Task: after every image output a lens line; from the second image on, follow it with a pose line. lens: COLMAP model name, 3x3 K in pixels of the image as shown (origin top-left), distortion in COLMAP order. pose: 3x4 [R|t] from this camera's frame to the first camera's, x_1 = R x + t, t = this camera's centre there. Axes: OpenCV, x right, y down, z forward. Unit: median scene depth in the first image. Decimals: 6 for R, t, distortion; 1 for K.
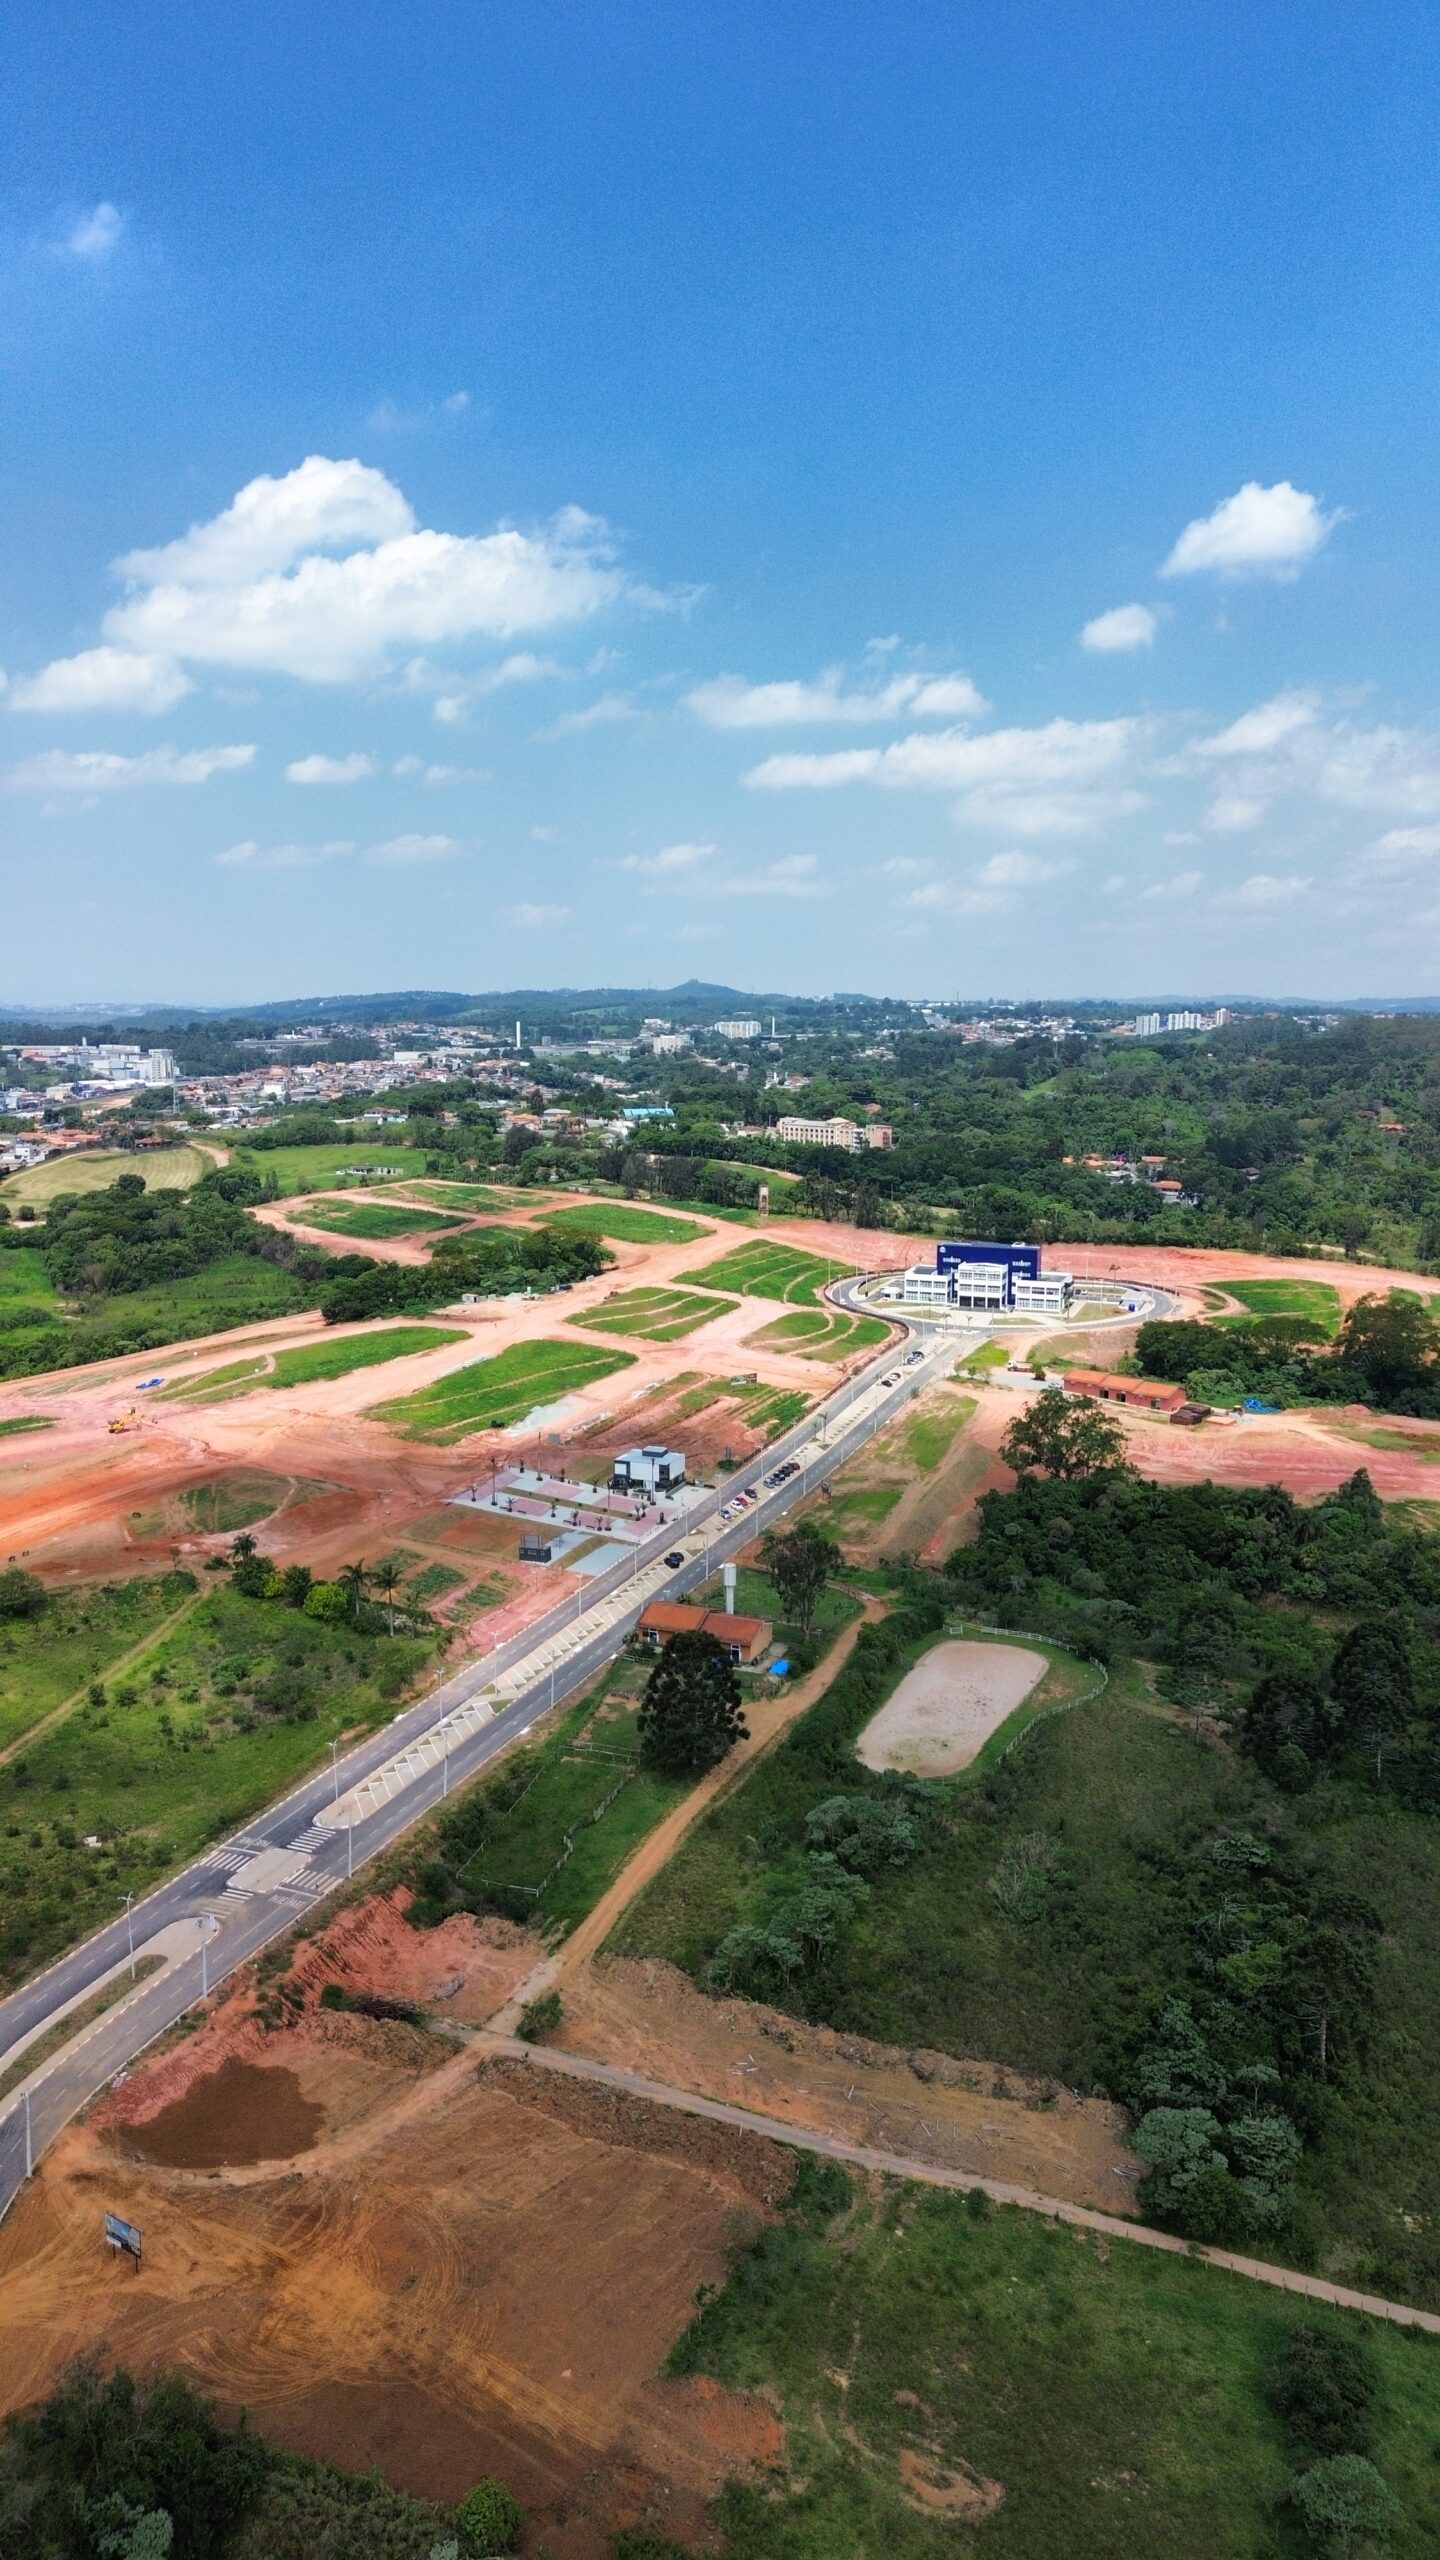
lens RADIAL K [[1804.3, 0, 714.3], [0, 1804.3, 1277.1], [0, 0, 1]] dist [0.051712, -0.046031]
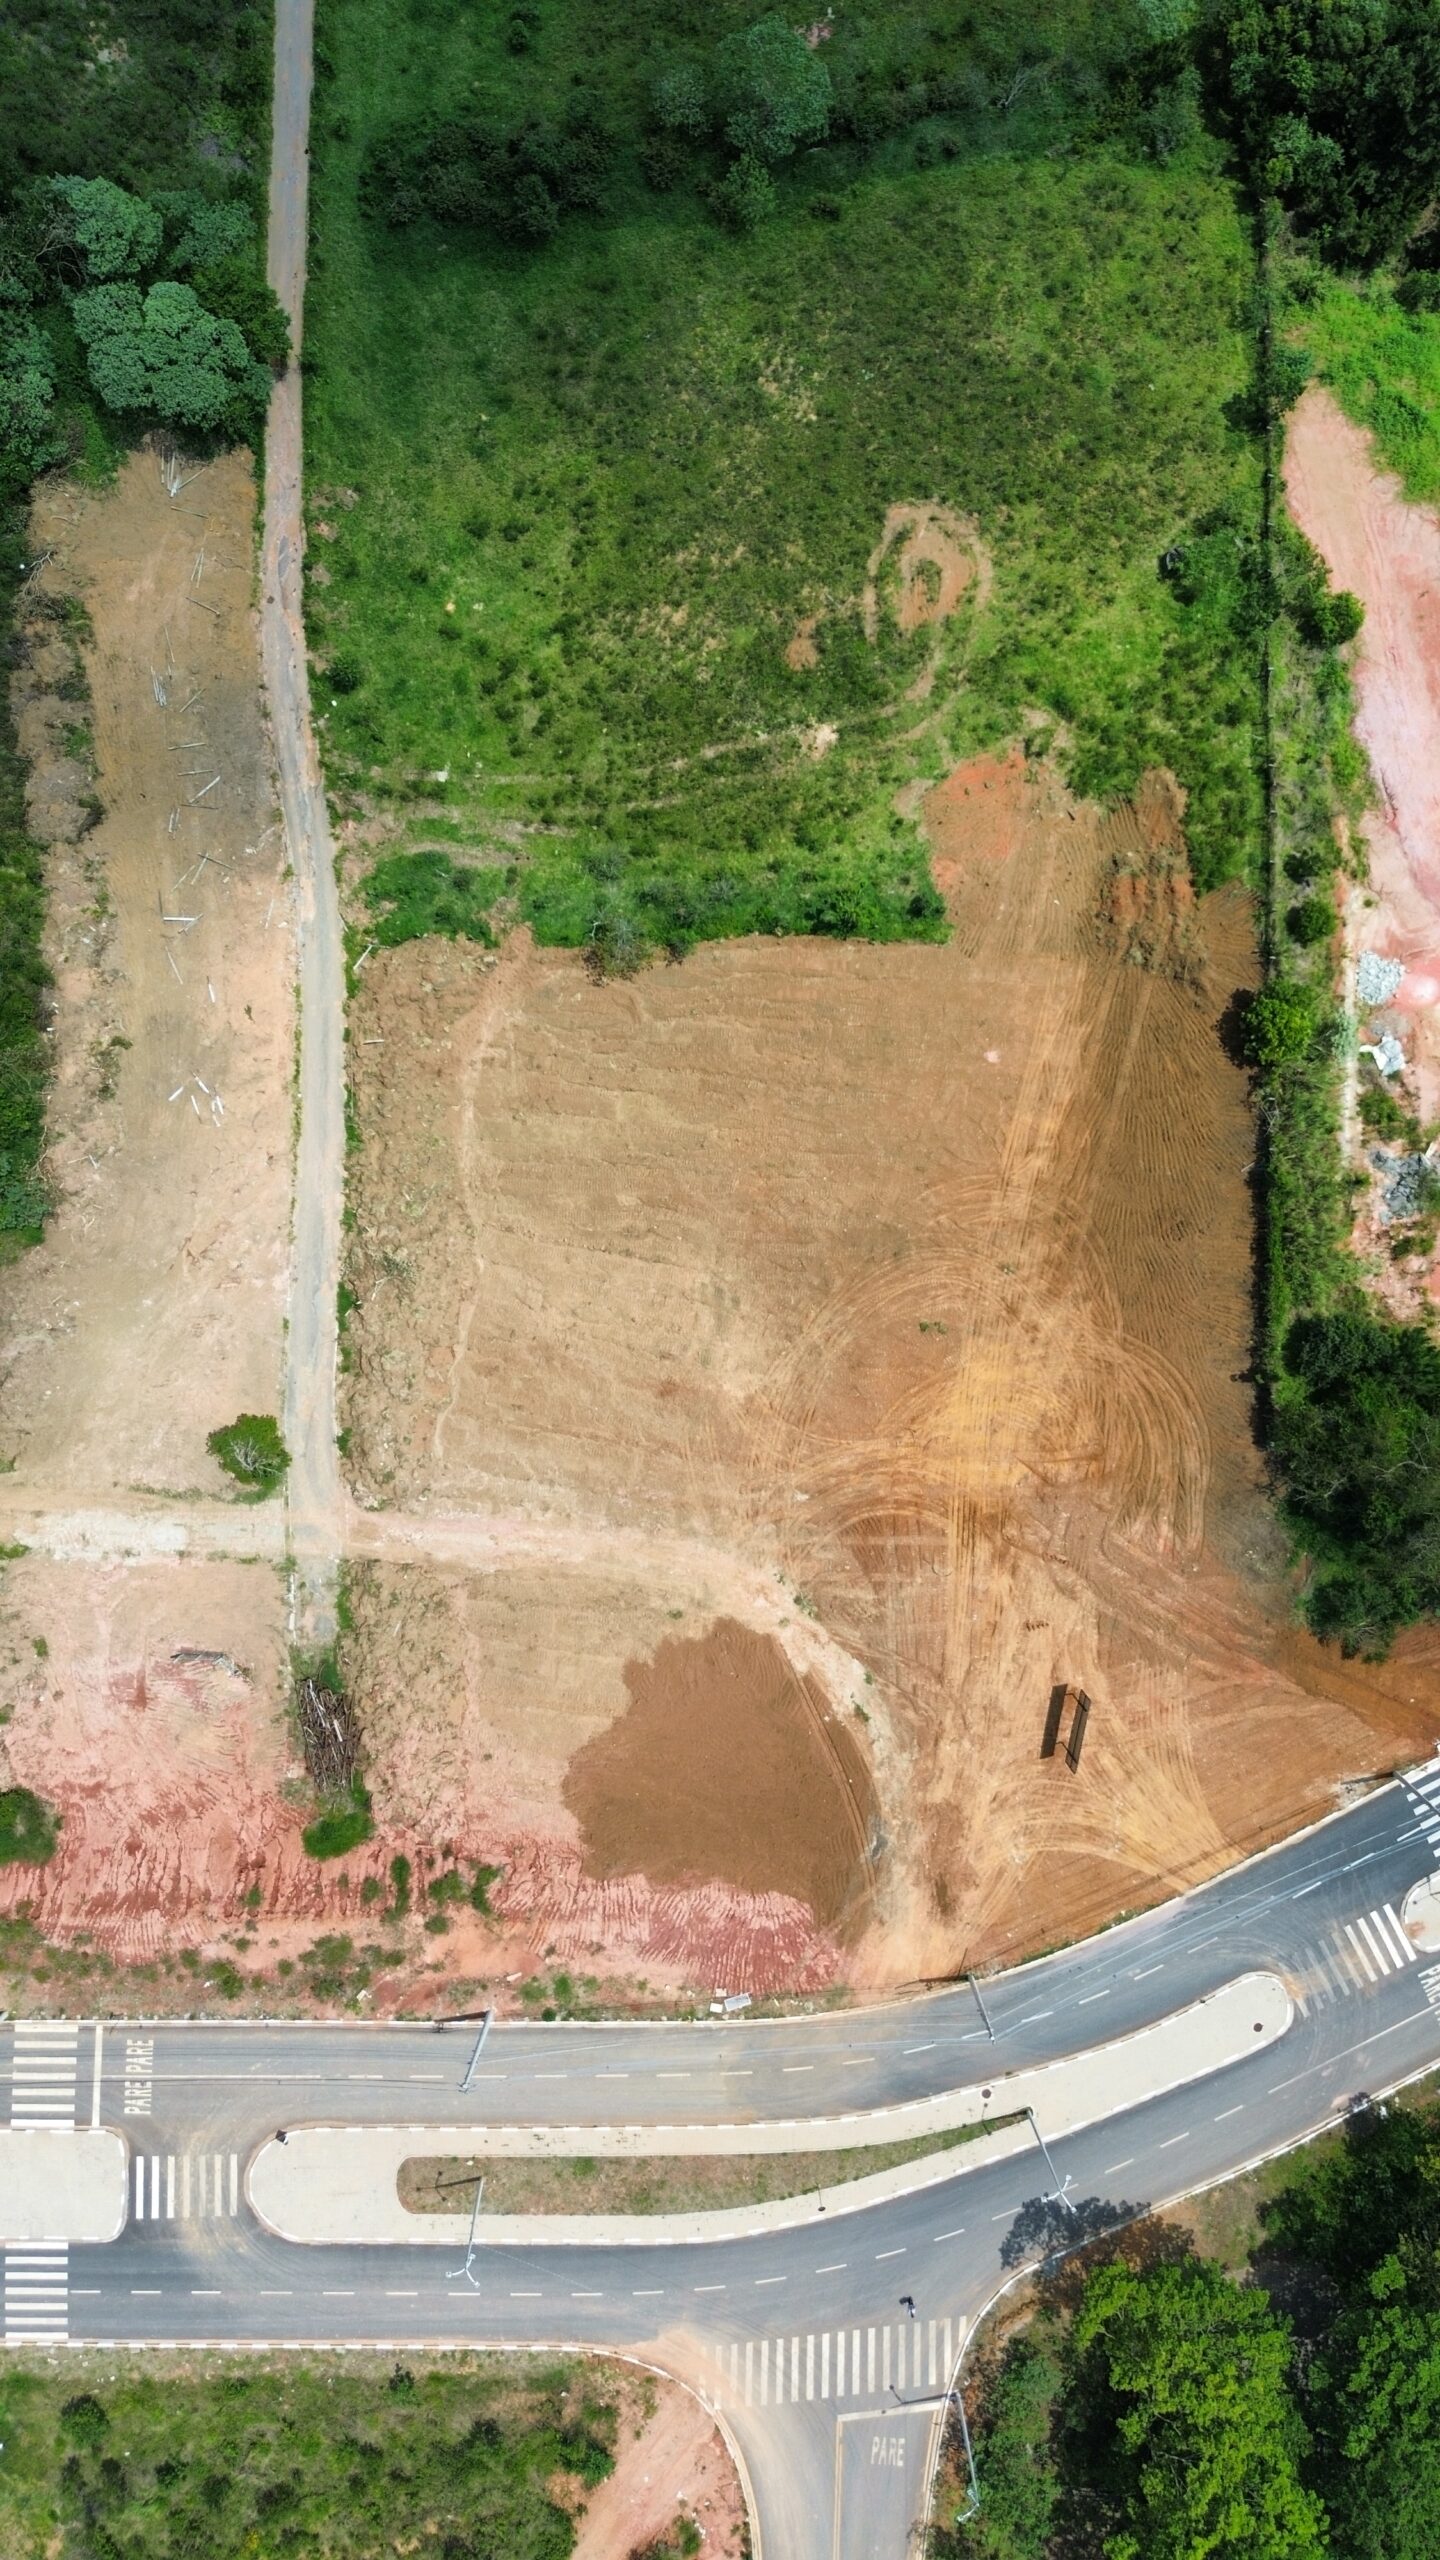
lens RADIAL K [[1804.3, 0, 710.9], [0, 1804.3, 1281.6], [0, 0, 1]] dist [0.051712, -0.046031]
pose [[-0.354421, -0.934870, -0.020081, -0.088836], [0.151990, -0.078784, 0.985237, -0.125506], [-0.922651, 0.346137, 0.170014, 0.806118]]
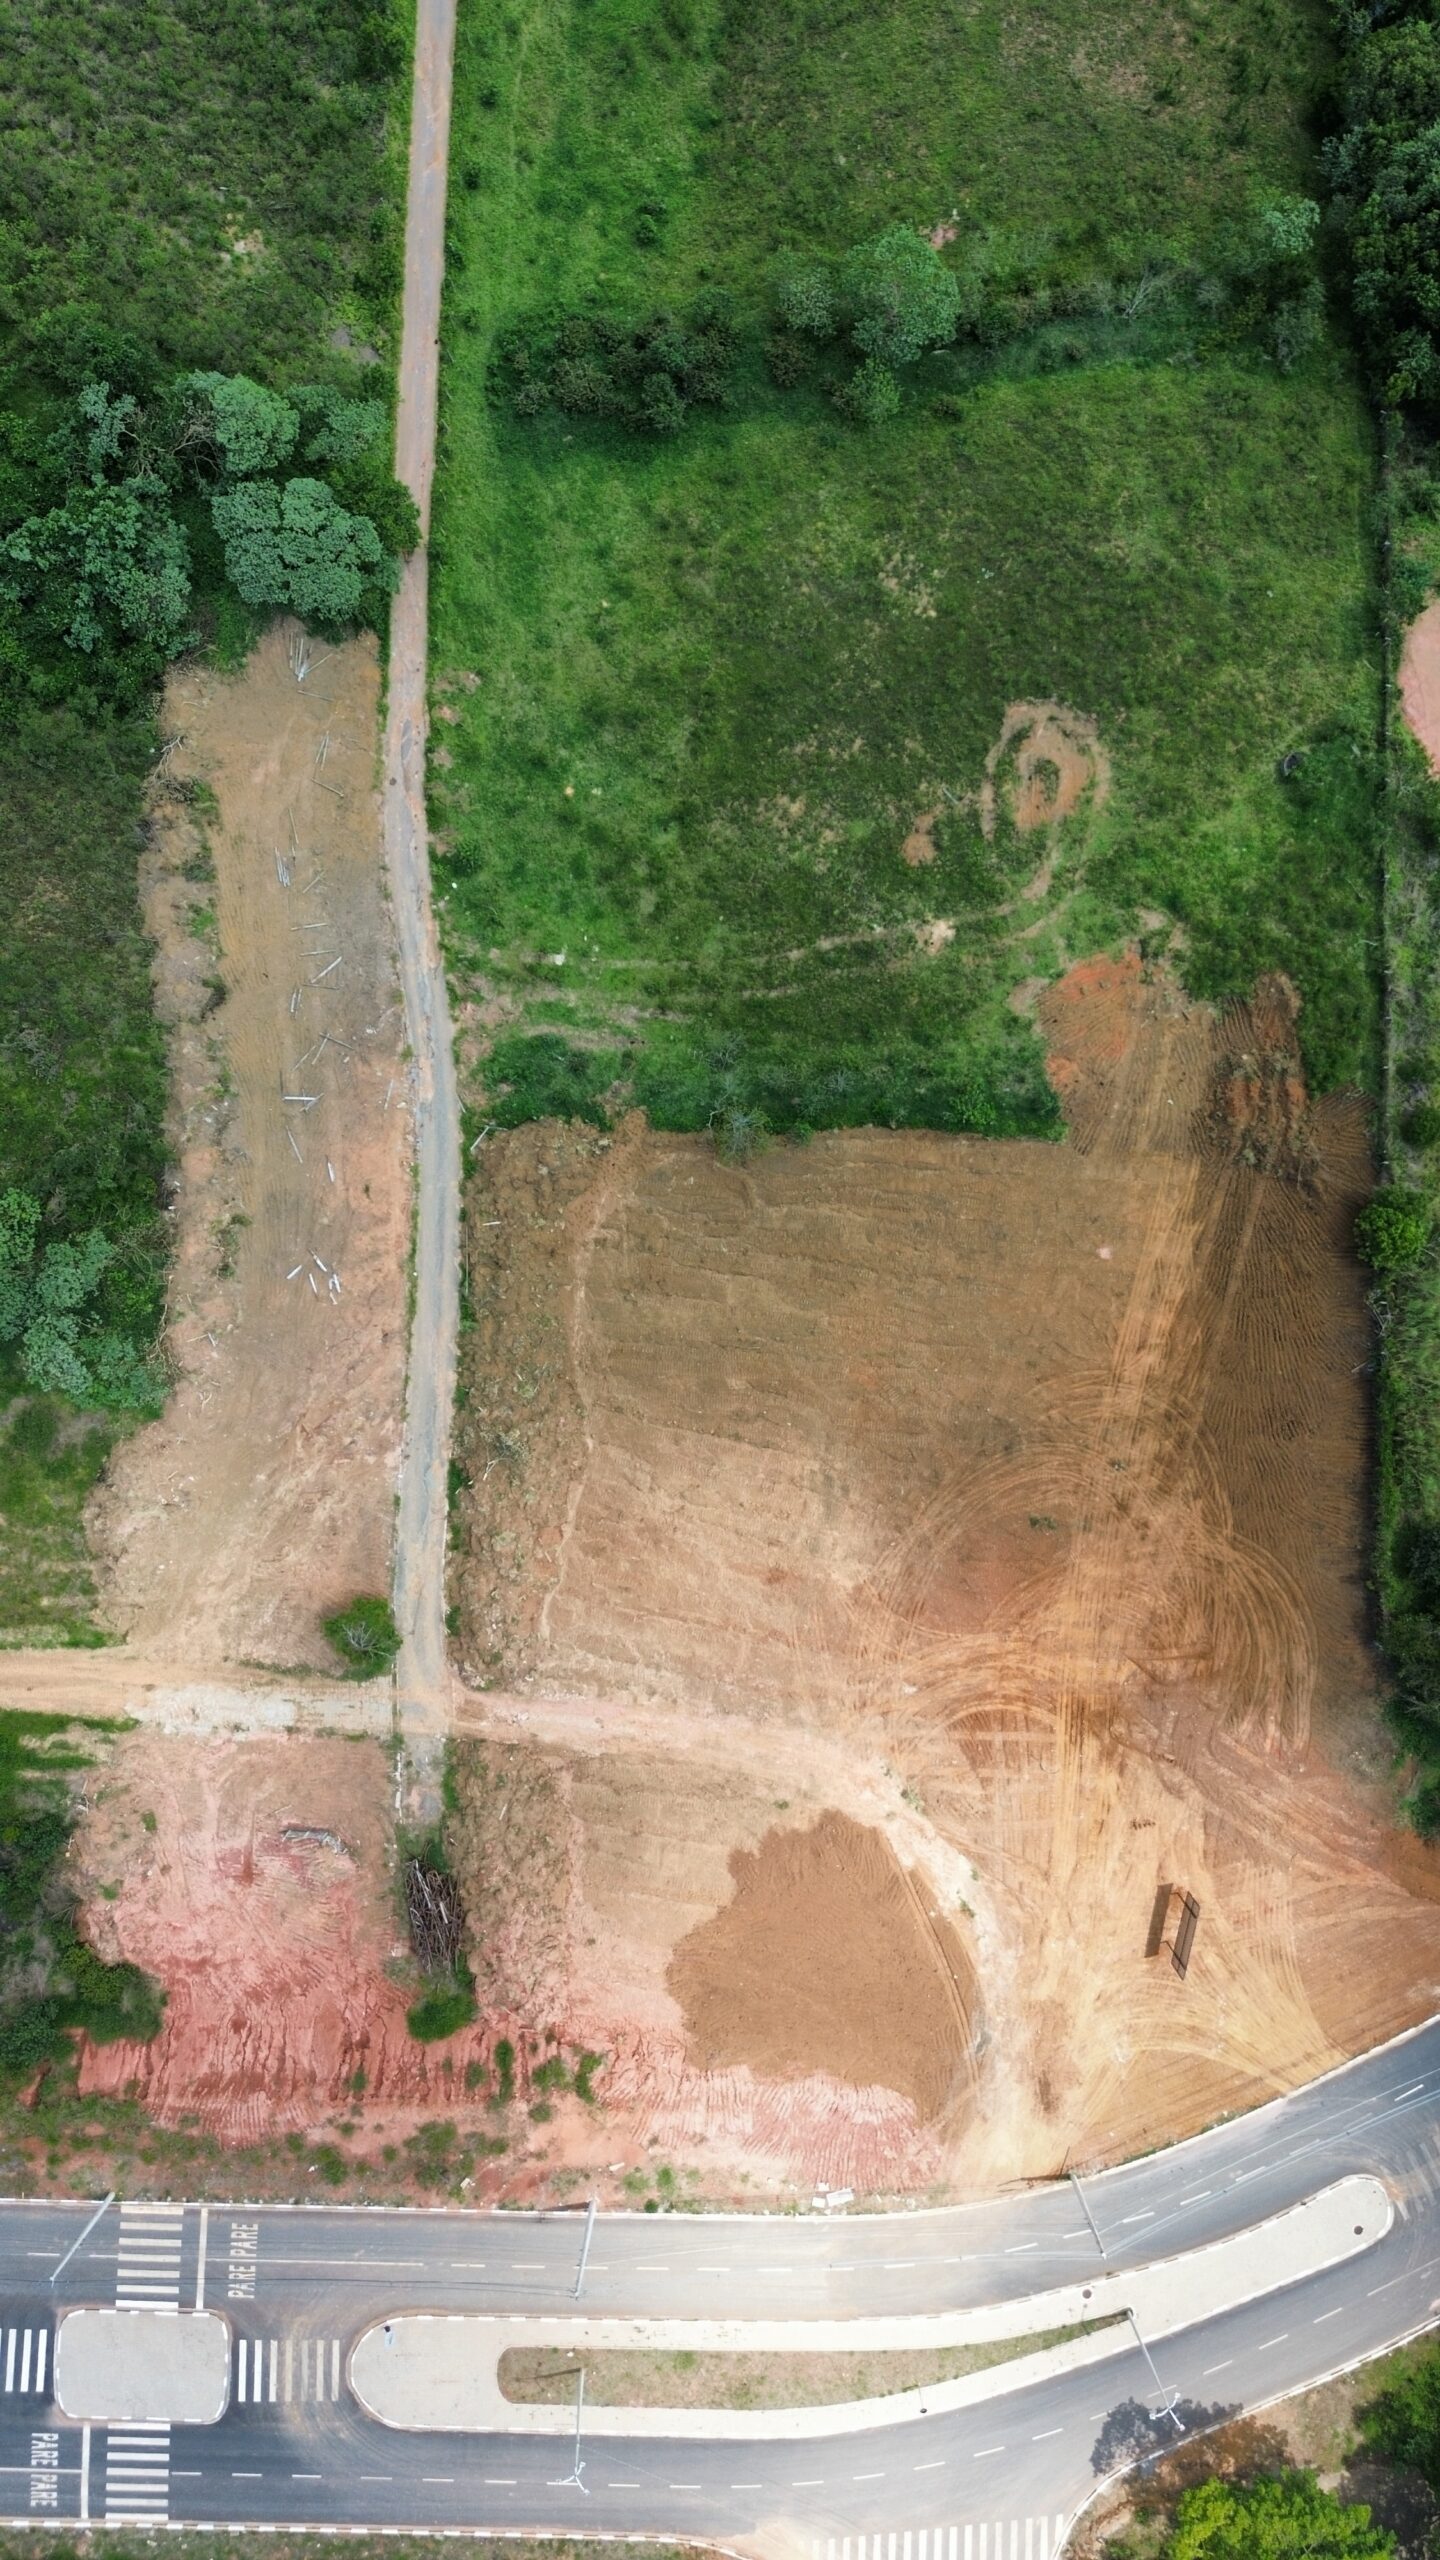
lens RADIAL K [[1804.3, 0, 706.1], [0, 1804.3, 1271.3], [0, 0, 1]] dist [0.051712, -0.046031]
pose [[-0.338652, -0.940840, -0.011611, -0.018367], [0.156258, -0.068405, 0.985345, -0.131983], [-0.927846, 0.331875, 0.170180, 0.818652]]
